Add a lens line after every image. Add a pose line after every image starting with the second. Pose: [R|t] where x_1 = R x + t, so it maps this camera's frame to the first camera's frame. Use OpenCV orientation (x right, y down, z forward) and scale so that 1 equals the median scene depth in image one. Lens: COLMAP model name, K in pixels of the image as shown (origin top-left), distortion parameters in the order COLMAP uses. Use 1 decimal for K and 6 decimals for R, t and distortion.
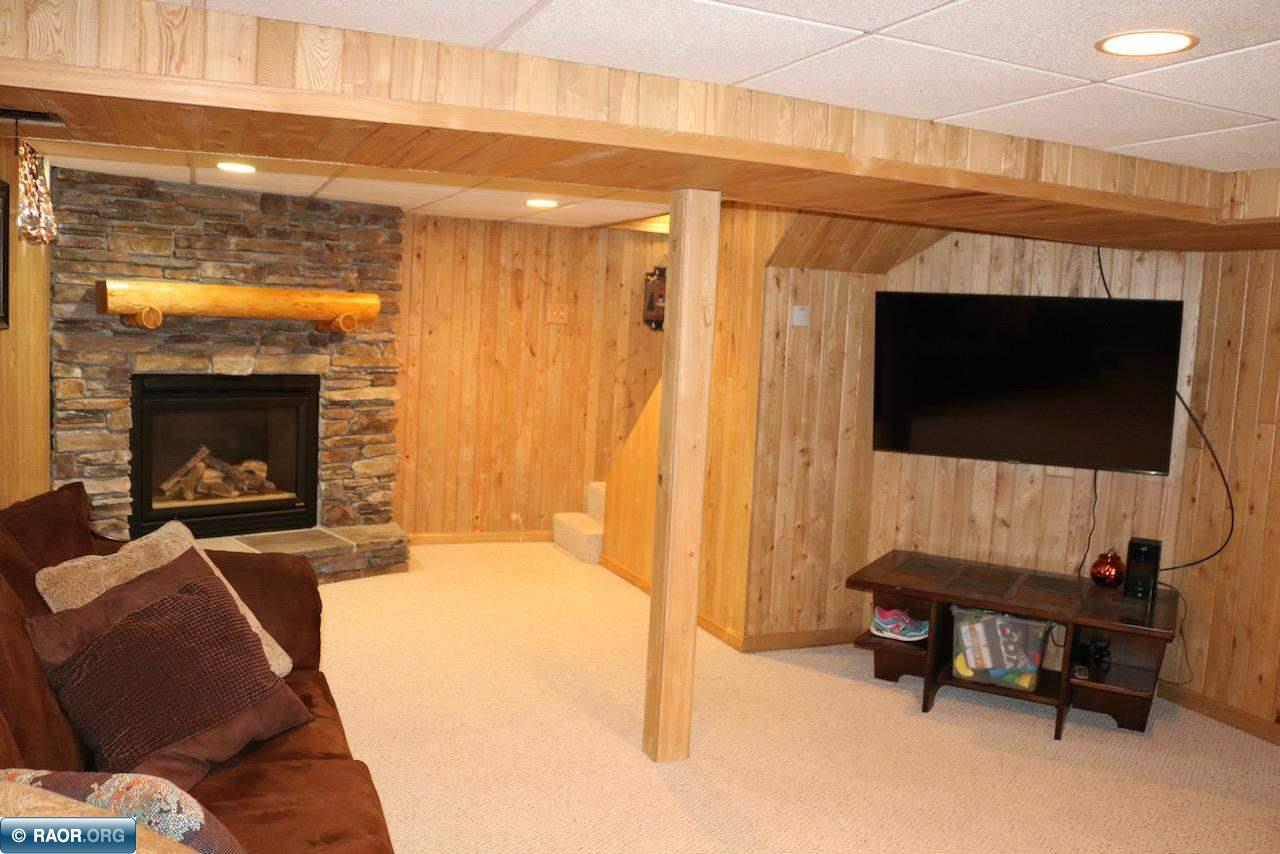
lens RADIAL K [[1057.2, 0, 641.6], [0, 1057.2, 430.5], [0, 0, 1]] dist [-0.143335, 0.112309]
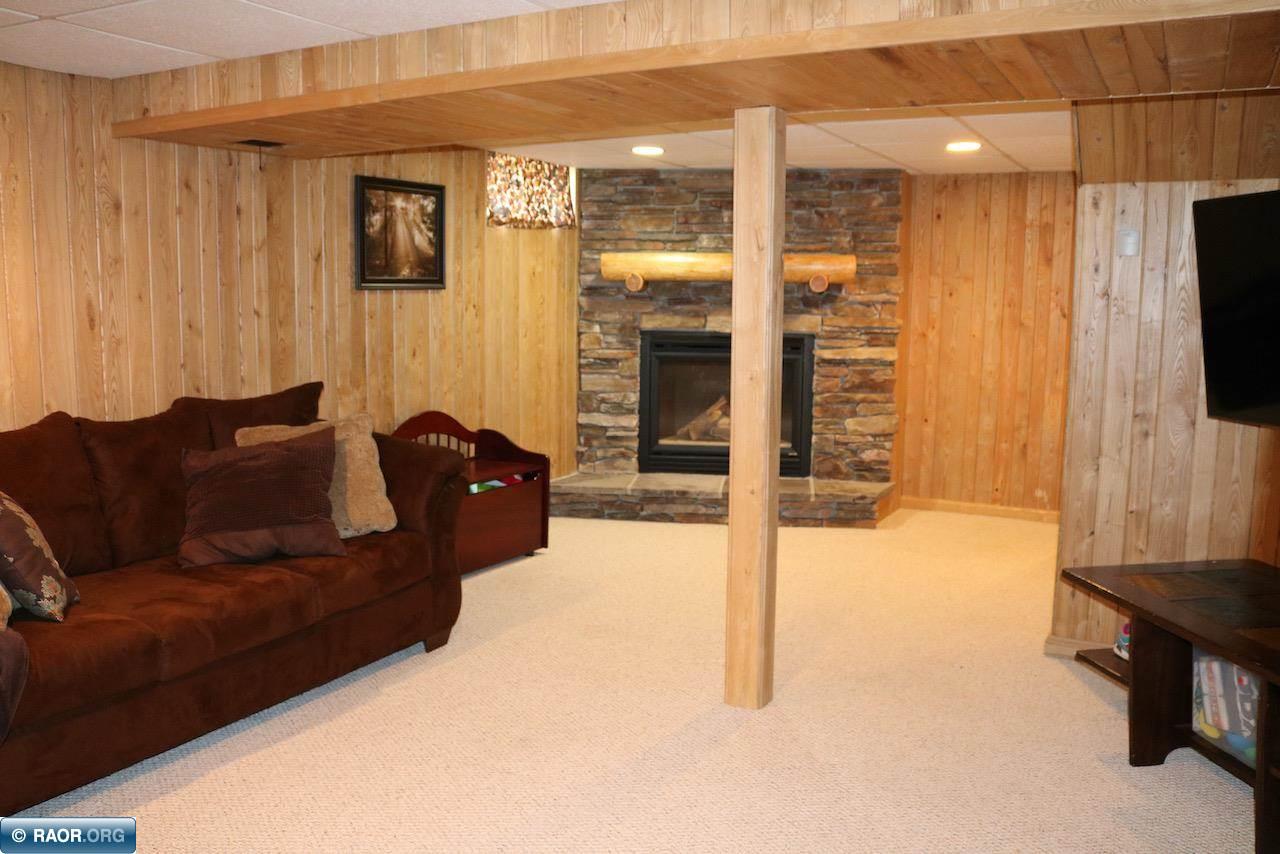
lens RADIAL K [[1057.2, 0, 641.9], [0, 1057.2, 423.8], [0, 0, 1]] dist [-0.143335, 0.112309]
pose [[0.626974, 0.052951, -0.777238, 0.427158], [-0.055936, 0.998172, 0.022881, 0.023487], [0.777029, 0.029129, 0.628790, 0.192000]]
